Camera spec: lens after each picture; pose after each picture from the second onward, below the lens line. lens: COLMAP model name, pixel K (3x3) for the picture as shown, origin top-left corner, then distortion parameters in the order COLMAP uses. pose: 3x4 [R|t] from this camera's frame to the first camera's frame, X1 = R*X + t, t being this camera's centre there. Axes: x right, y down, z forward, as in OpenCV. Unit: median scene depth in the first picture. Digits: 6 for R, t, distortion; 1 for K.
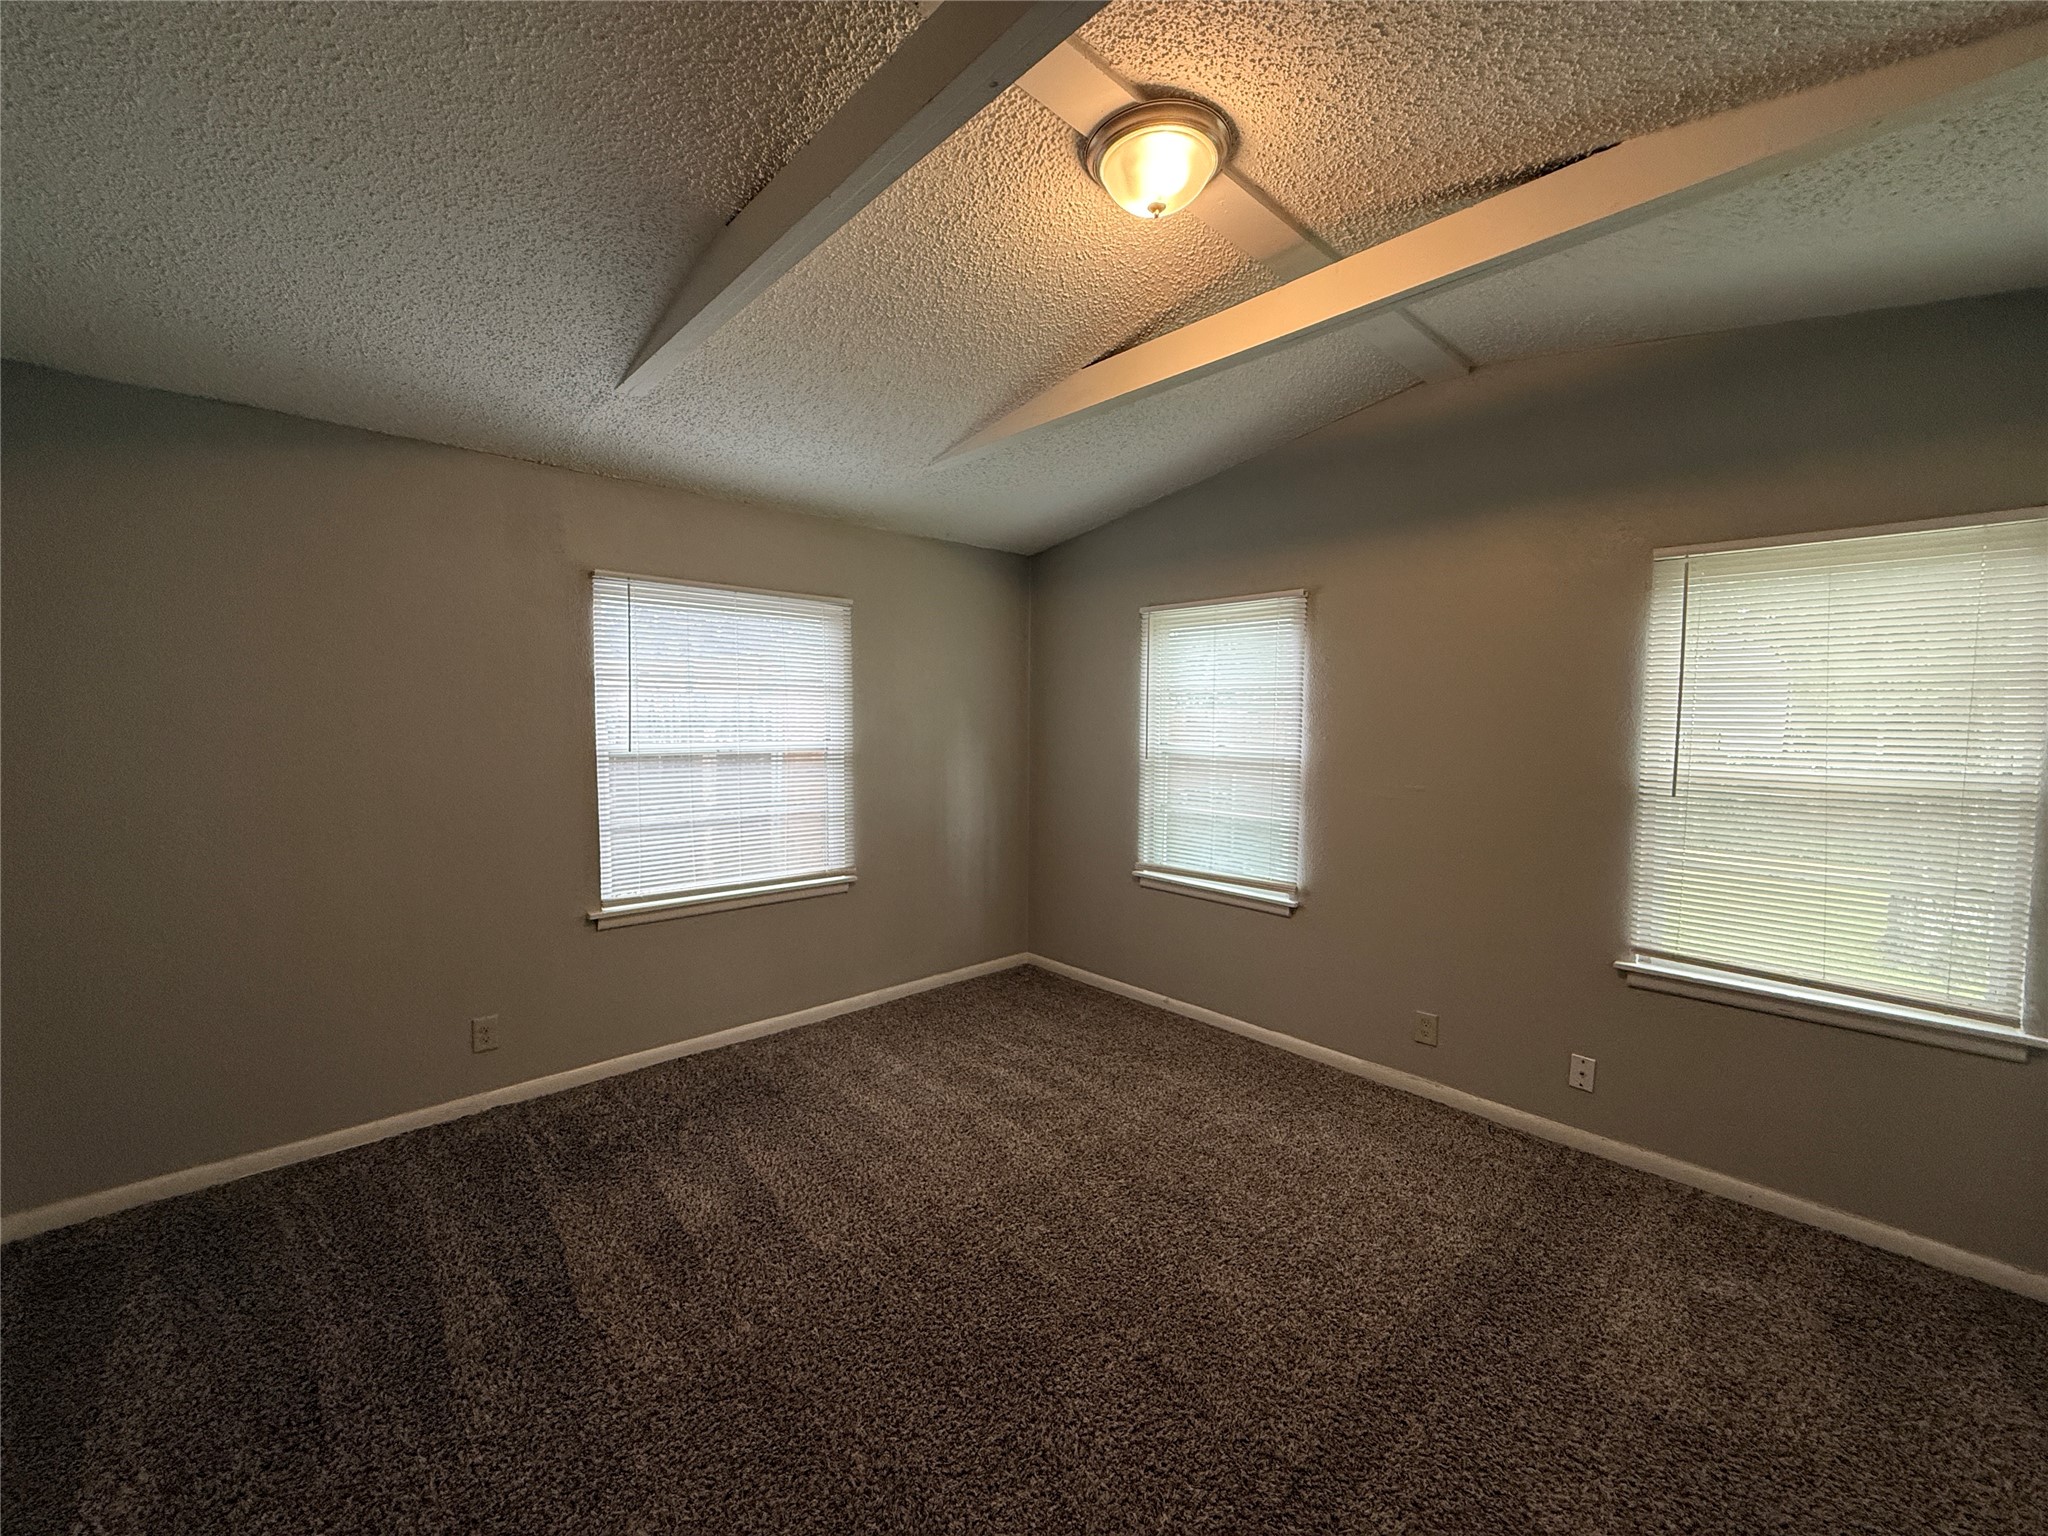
lens RADIAL K [[815.6, 0, 1021.4], [0, 815.6, 765.0], [0, 0, 1]] dist [0.000763, 0.000104]
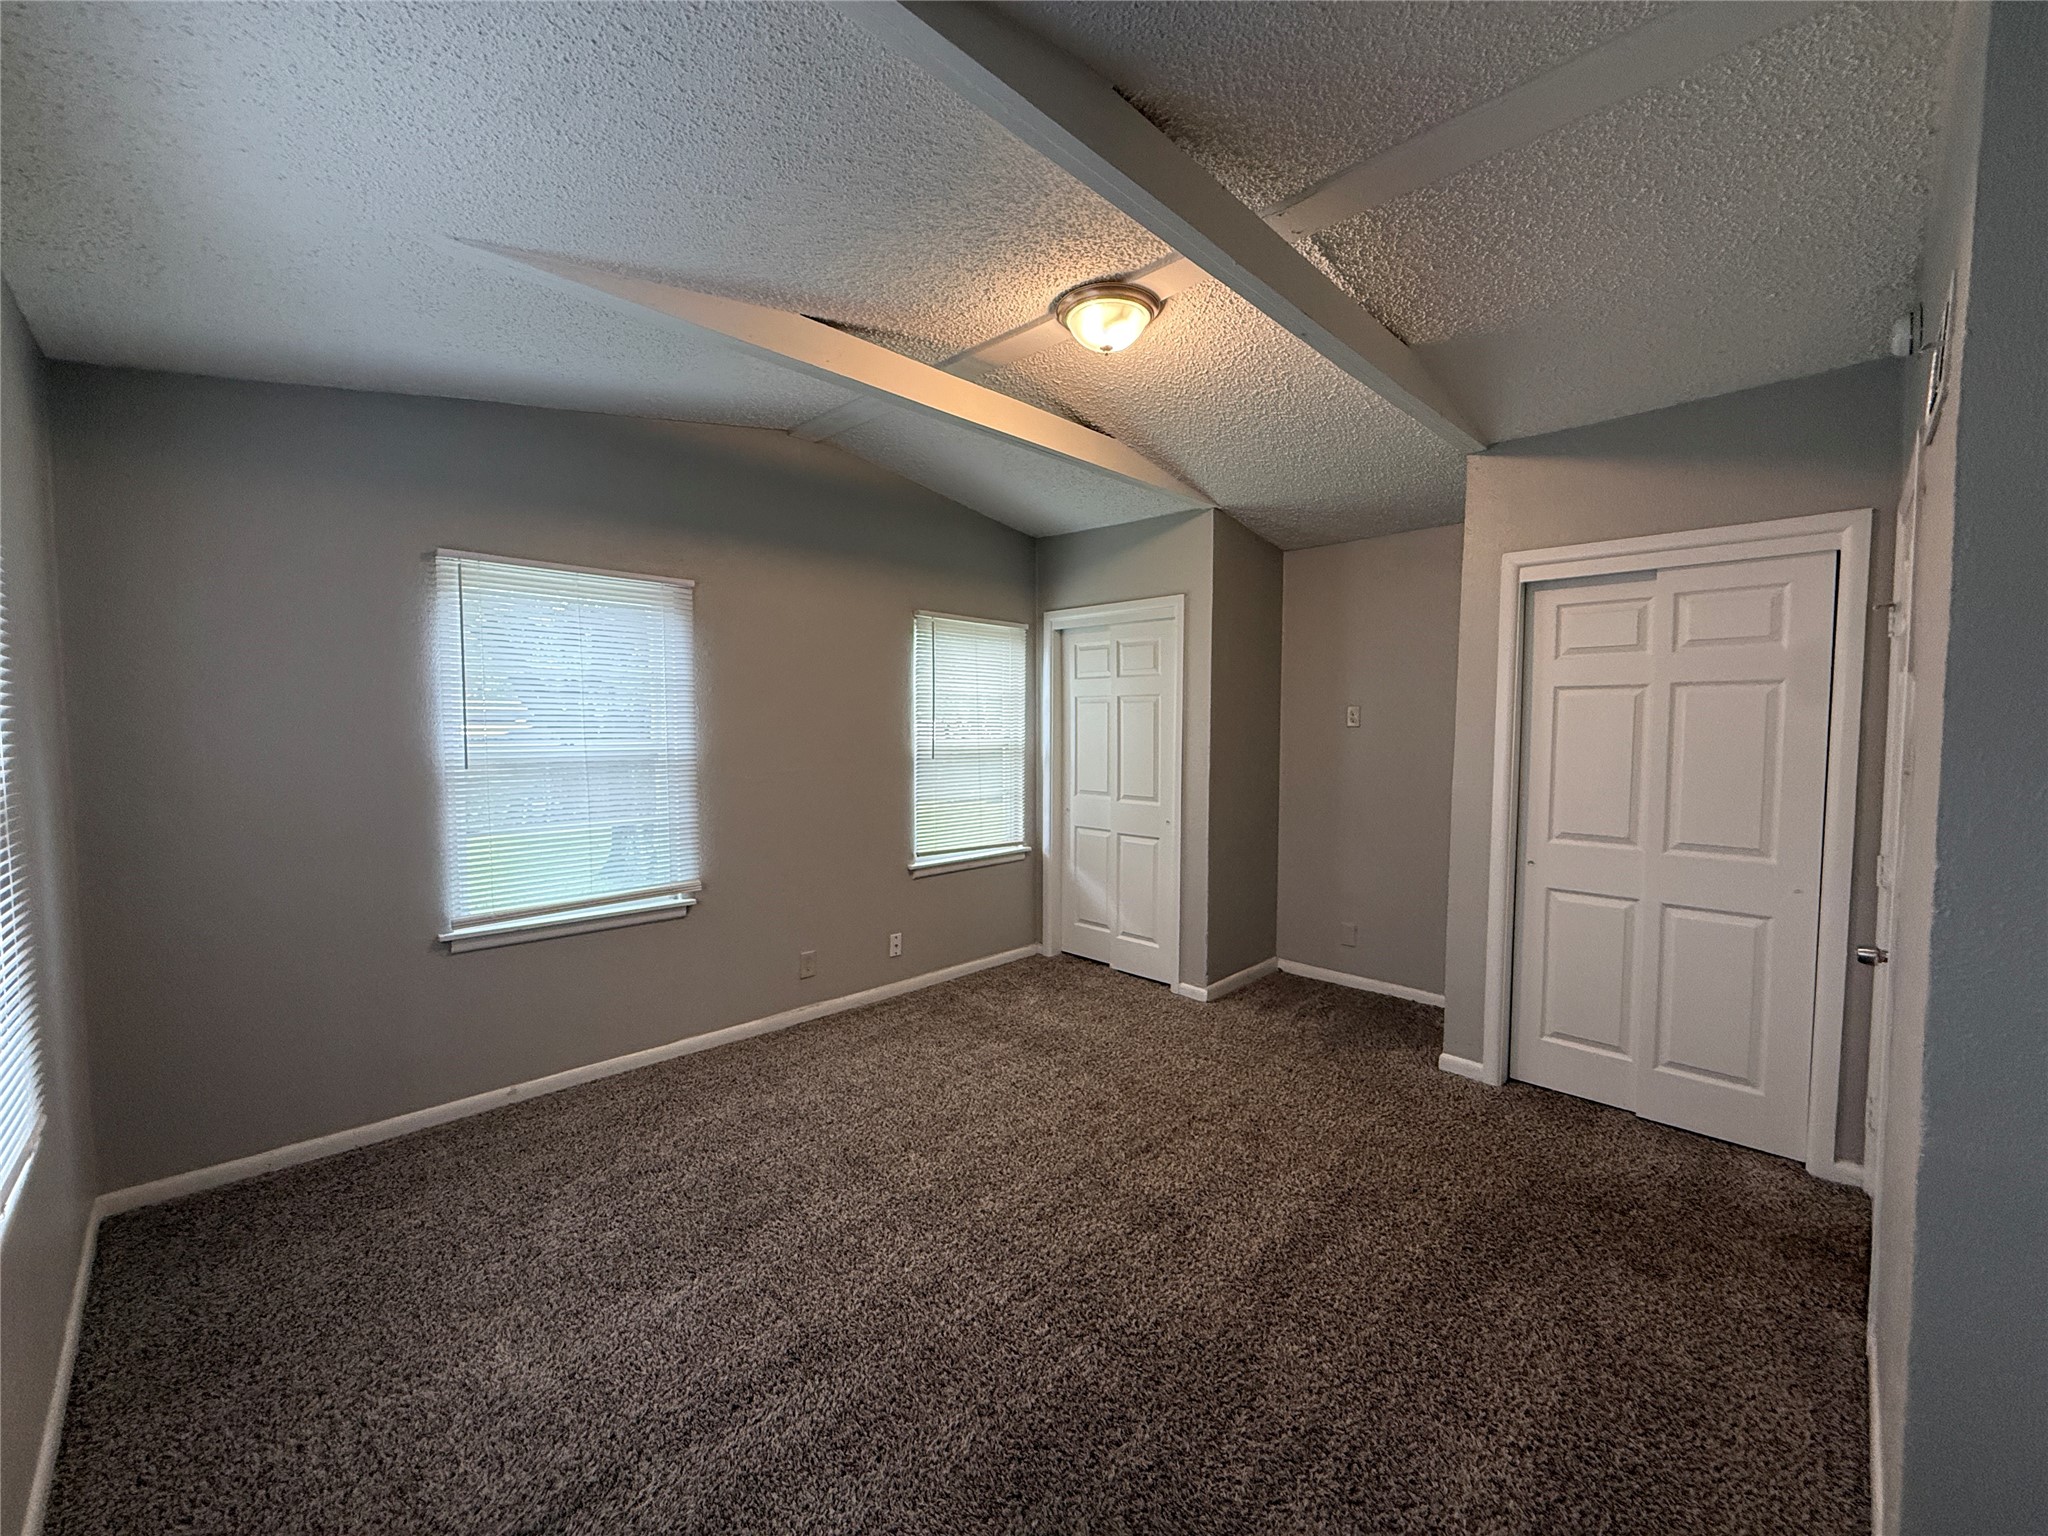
lens RADIAL K [[815.6, 0, 1021.4], [0, 815.6, 765.0], [0, 0, 1]] dist [0.000763, 0.000104]
pose [[-0.034802, -0.053936, 0.997938, -0.748252], [0.061835, 0.996513, 0.056015, -0.026365], [-0.997479, 0.063657, -0.031345, 0.720020]]
